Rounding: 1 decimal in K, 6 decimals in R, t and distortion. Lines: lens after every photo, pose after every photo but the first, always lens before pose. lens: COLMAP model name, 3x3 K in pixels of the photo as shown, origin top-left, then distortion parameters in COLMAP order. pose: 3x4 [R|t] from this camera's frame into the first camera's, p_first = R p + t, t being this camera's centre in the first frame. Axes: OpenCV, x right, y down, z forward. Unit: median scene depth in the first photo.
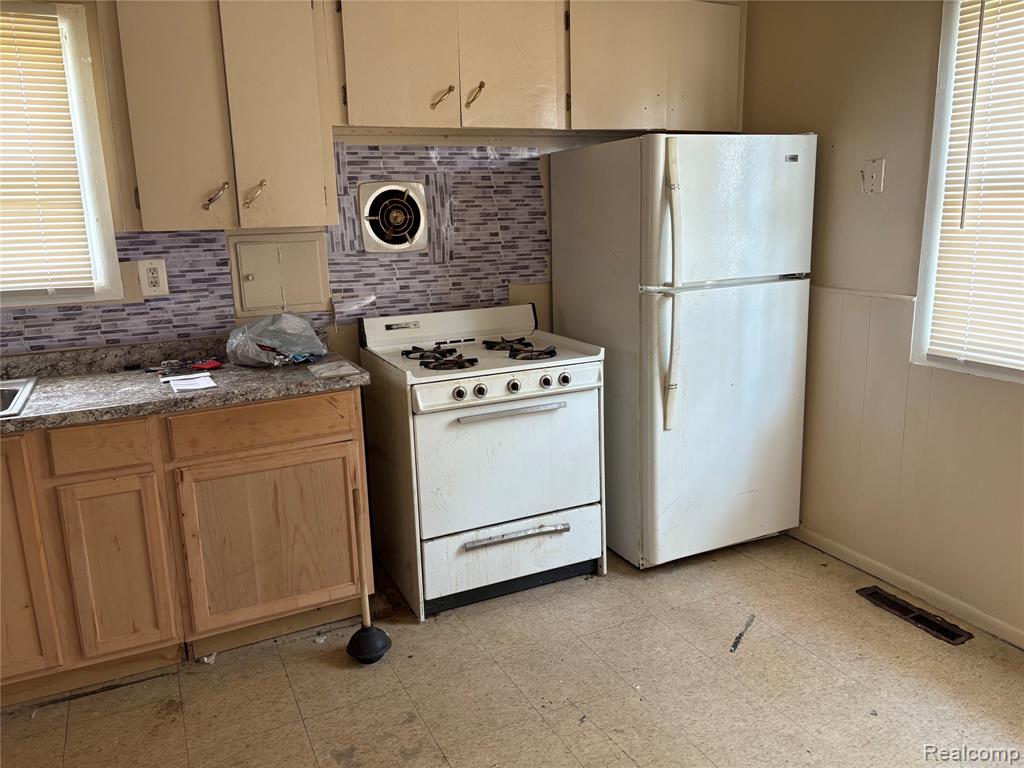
lens RADIAL K [[772.1, 0, 514.6], [0, 772.1, 377.5], [0, 0, 1]] dist [0.035204, -0.033584]
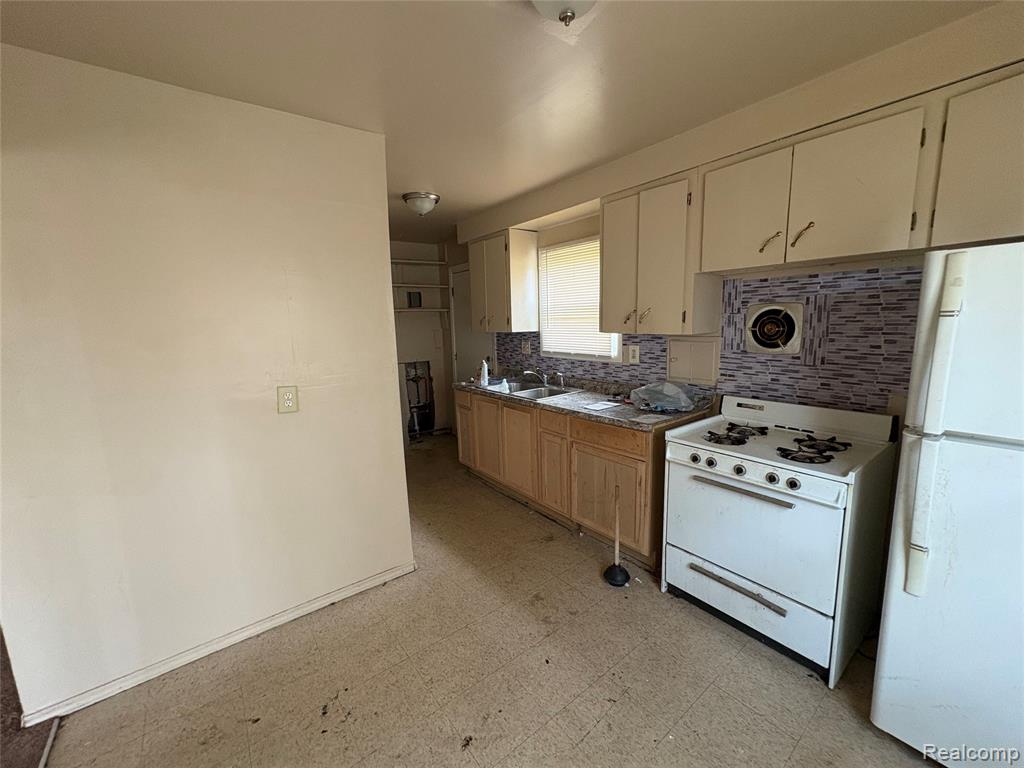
lens RADIAL K [[408.1, 0, 511.3], [0, 408.1, 383.2], [0, 0, 1]] dist [-0.002179, 0.000294]
pose [[0.205084, 0.175521, -0.962877, 0.524030], [-0.183060, 0.973307, 0.138432, -0.146140], [0.961473, 0.147874, 0.231741, 0.457829]]
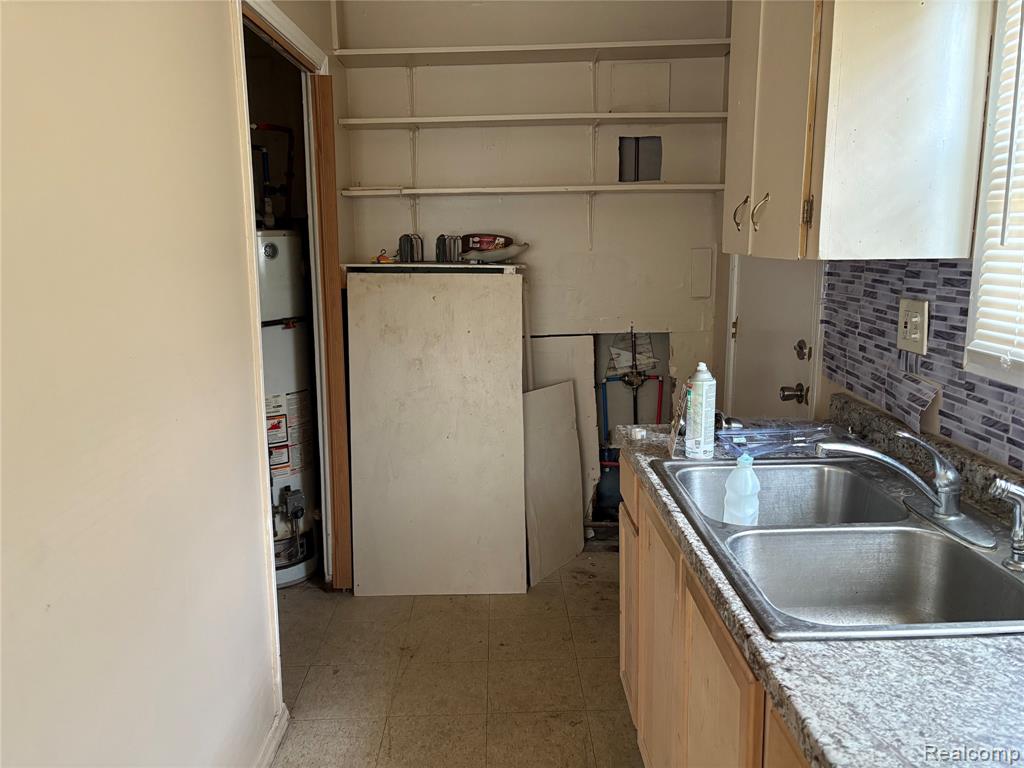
lens RADIAL K [[772.1, 0, 510.9], [0, 772.1, 394.6], [0, 0, 1]] dist [0.035204, -0.033584]
pose [[-0.419188, 0.216492, -0.881710, -0.132948], [-0.161362, 0.937927, 0.307011, -0.171801], [0.893445, 0.270970, -0.358234, 0.770720]]
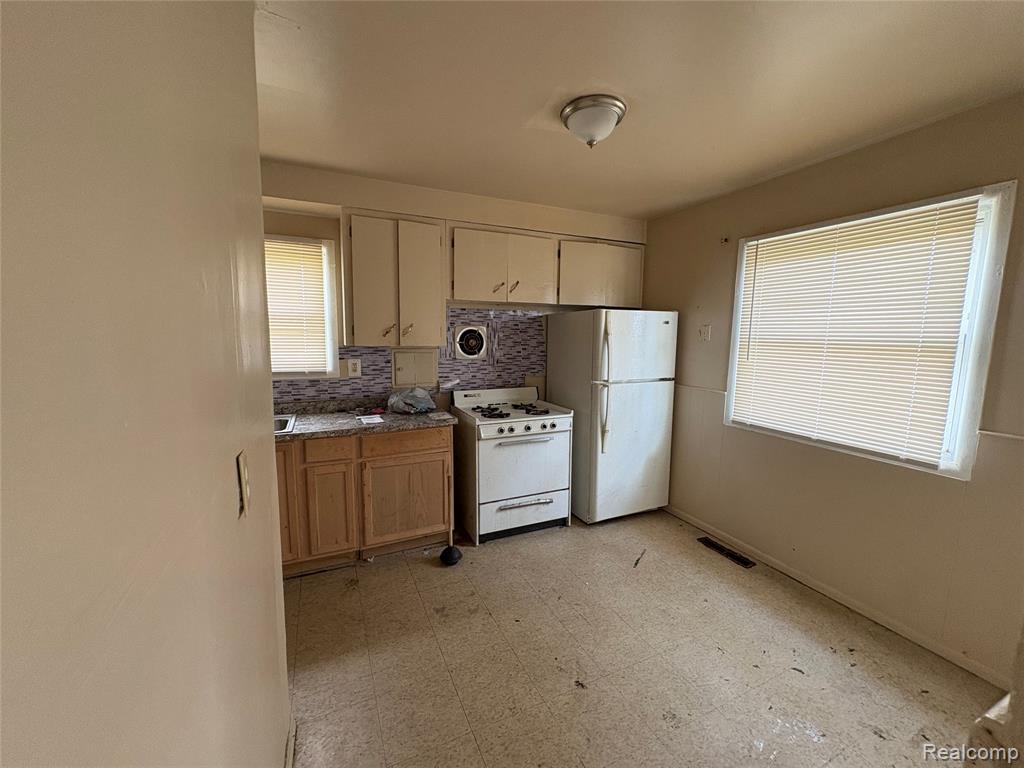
lens RADIAL K [[408.1, 0, 513.7], [0, 408.1, 384.8], [0, 0, 1]] dist [-0.002179, 0.000294]
pose [[0.999171, 0.039881, -0.008162, -0.033549], [-0.040461, 0.994987, -0.091451, -0.001633], [0.004474, 0.091705, 0.995776, -0.070911]]
